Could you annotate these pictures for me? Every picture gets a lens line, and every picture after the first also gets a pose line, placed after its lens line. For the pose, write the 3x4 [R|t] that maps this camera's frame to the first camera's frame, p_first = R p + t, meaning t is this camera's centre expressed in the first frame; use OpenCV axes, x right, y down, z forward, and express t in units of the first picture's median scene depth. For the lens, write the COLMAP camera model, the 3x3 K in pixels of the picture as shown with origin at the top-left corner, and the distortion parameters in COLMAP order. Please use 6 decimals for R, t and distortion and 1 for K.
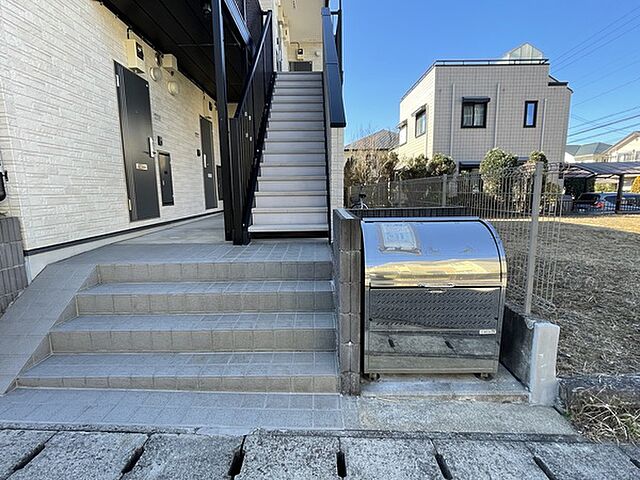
lens RADIAL K [[327.3, 0, 320.0], [0, 327.3, 240.0], [0, 0, 1]] dist [-0.000901, -0.000405]
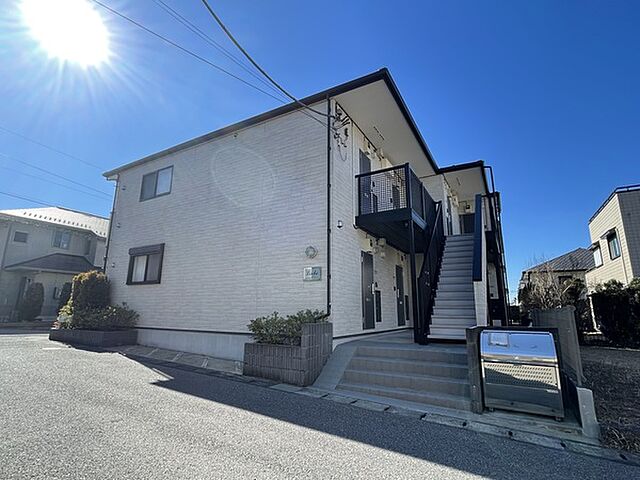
lens RADIAL K [[327.3, 0, 320.0], [0, 327.3, 240.0], [0, 0, 1]] dist [-0.000901, -0.000405]
pose [[0.862743, -0.087977, -0.497930, 0.180057], [-0.095972, 0.938356, -0.332081, 0.105140], [0.496451, 0.334288, 0.801117, -0.769545]]
